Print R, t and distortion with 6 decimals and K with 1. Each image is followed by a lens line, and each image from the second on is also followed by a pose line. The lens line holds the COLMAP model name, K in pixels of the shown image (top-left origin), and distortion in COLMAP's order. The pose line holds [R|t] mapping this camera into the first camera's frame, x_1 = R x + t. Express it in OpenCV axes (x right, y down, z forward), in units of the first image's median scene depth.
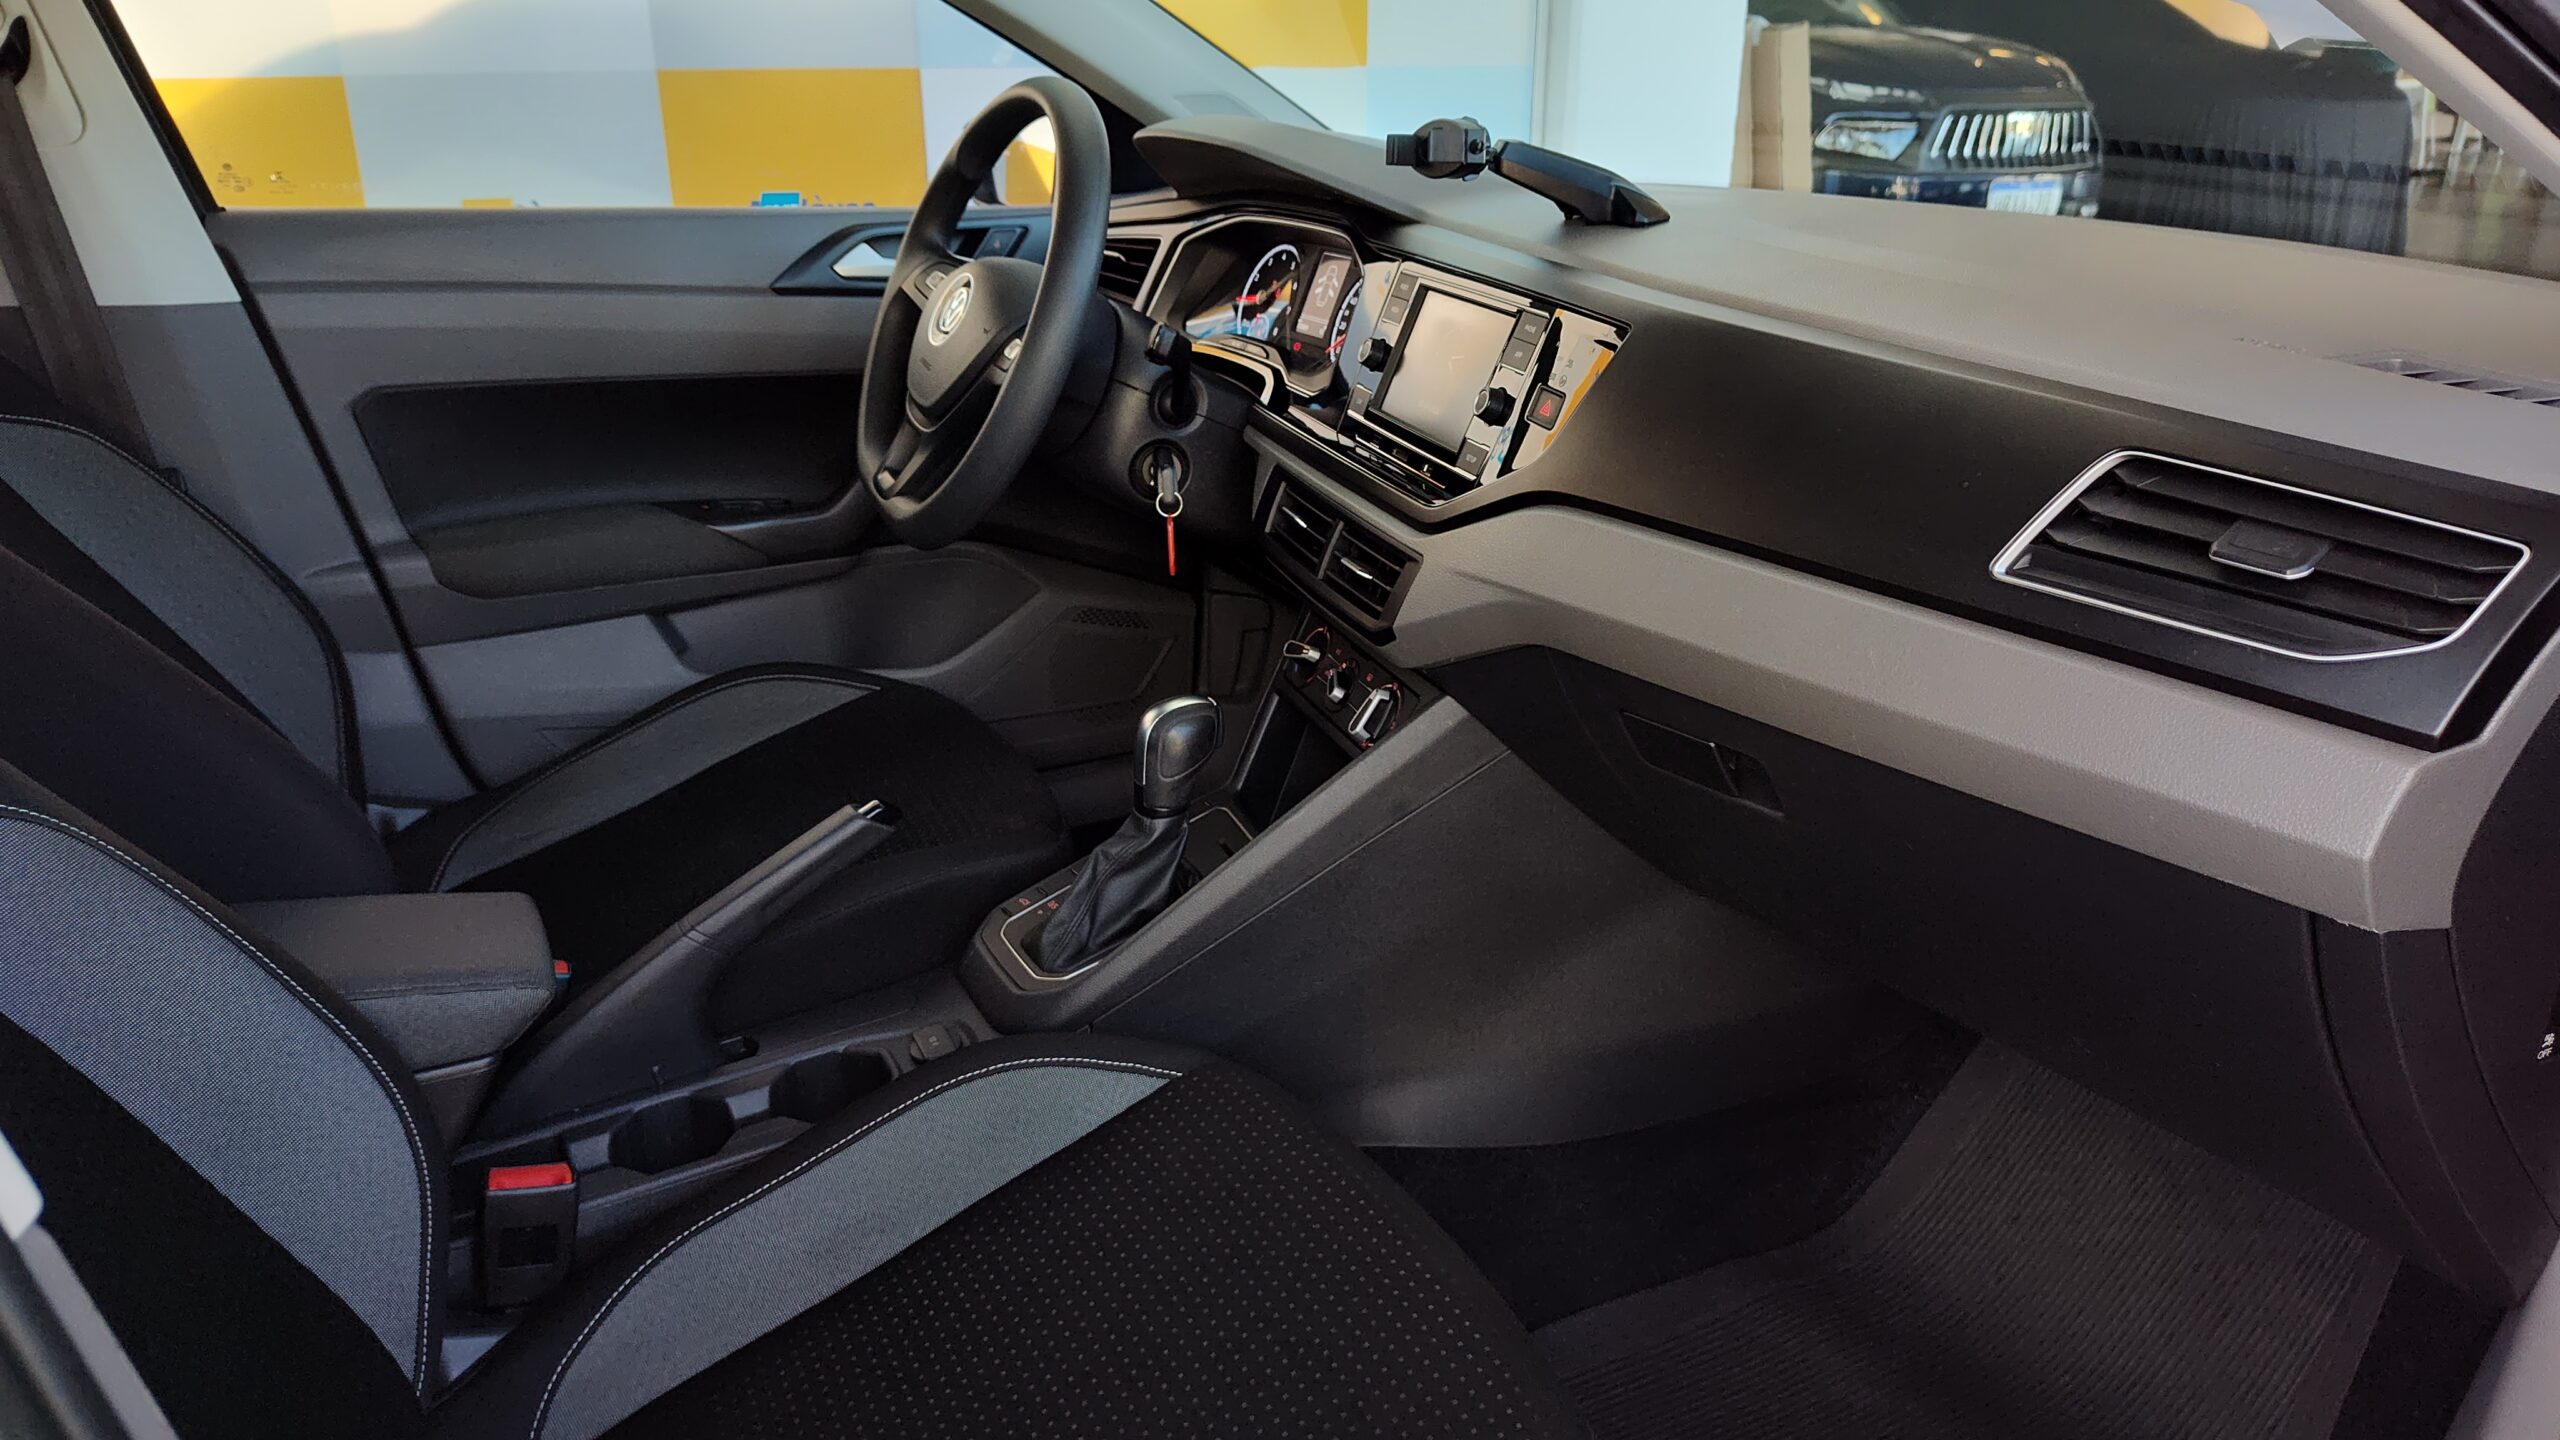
lens RADIAL K [[1703.4, 0, 1280.0], [0, 1703.4, 720.0], [0, 0, 1]] dist [0.006262, -0.018371]
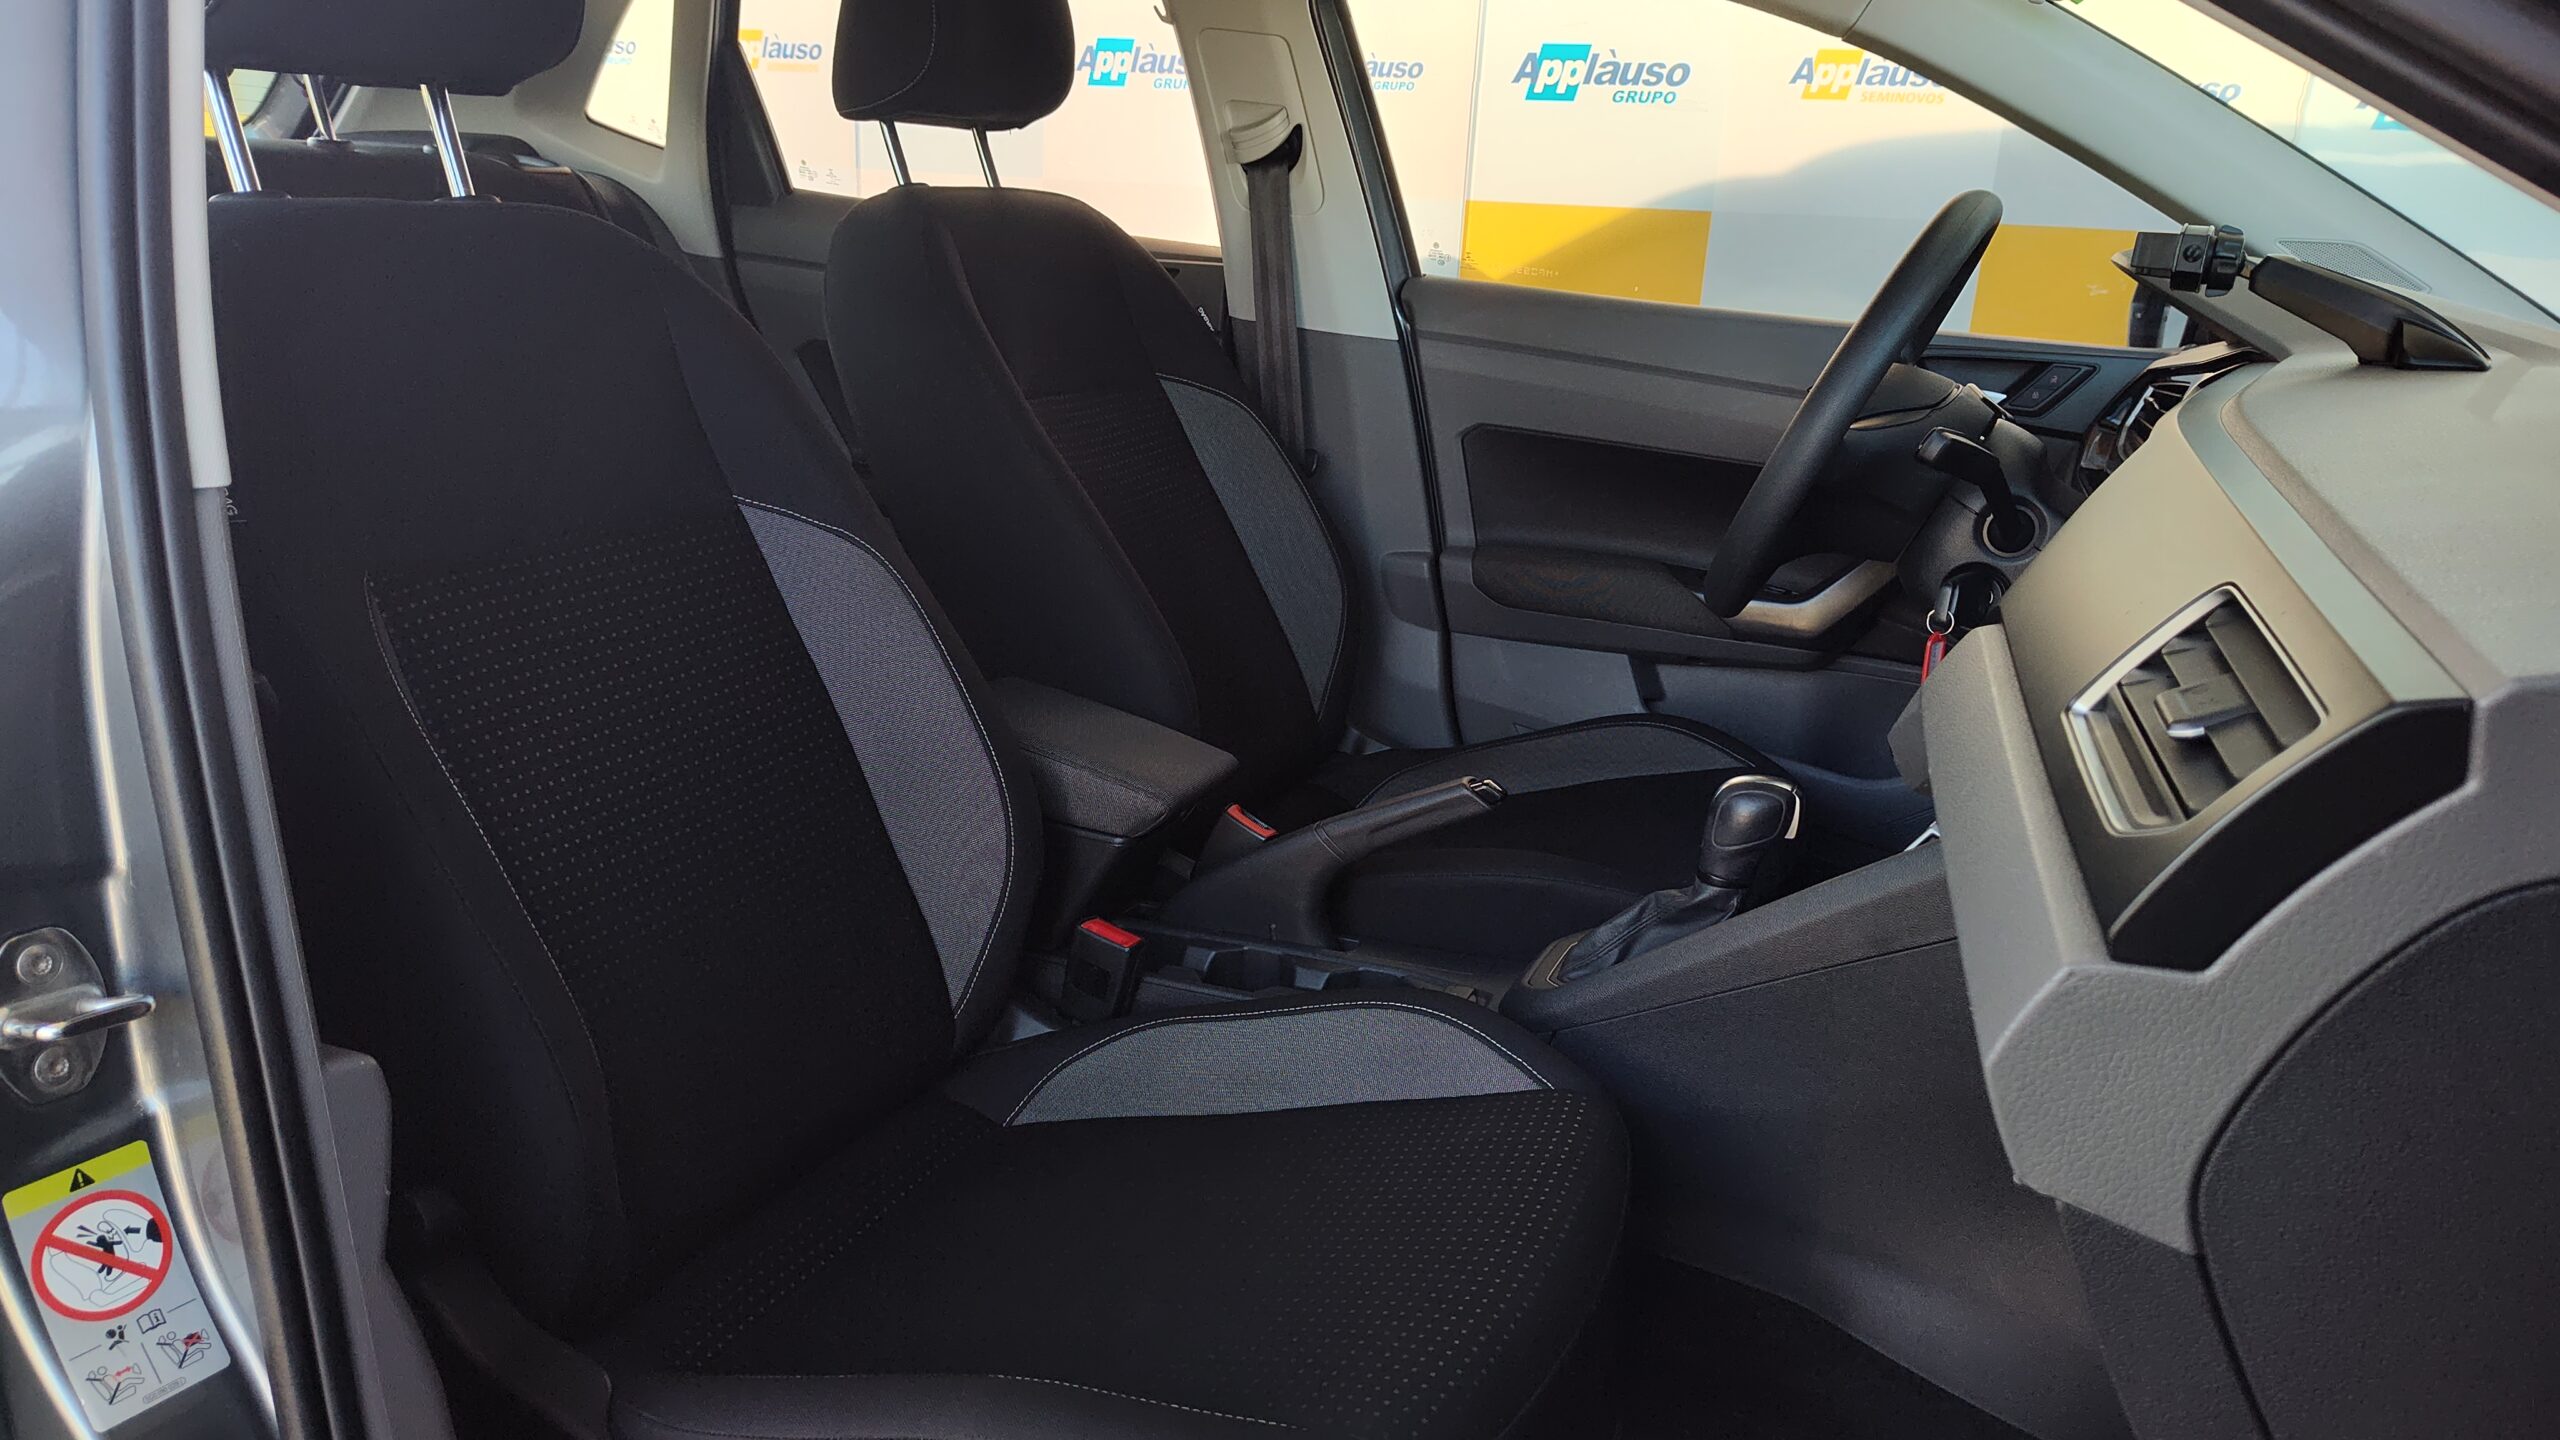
lens RADIAL K [[1703.4, 0, 1280.0], [0, 1703.4, 720.0], [0, 0, 1]] dist [0.006262, -0.018371]
pose [[0.627201, 0.255389, -0.735795, 0.383608], [-0.328802, 0.943223, 0.047110, 0.001394], [0.706051, 0.212383, 0.675563, 0.094571]]
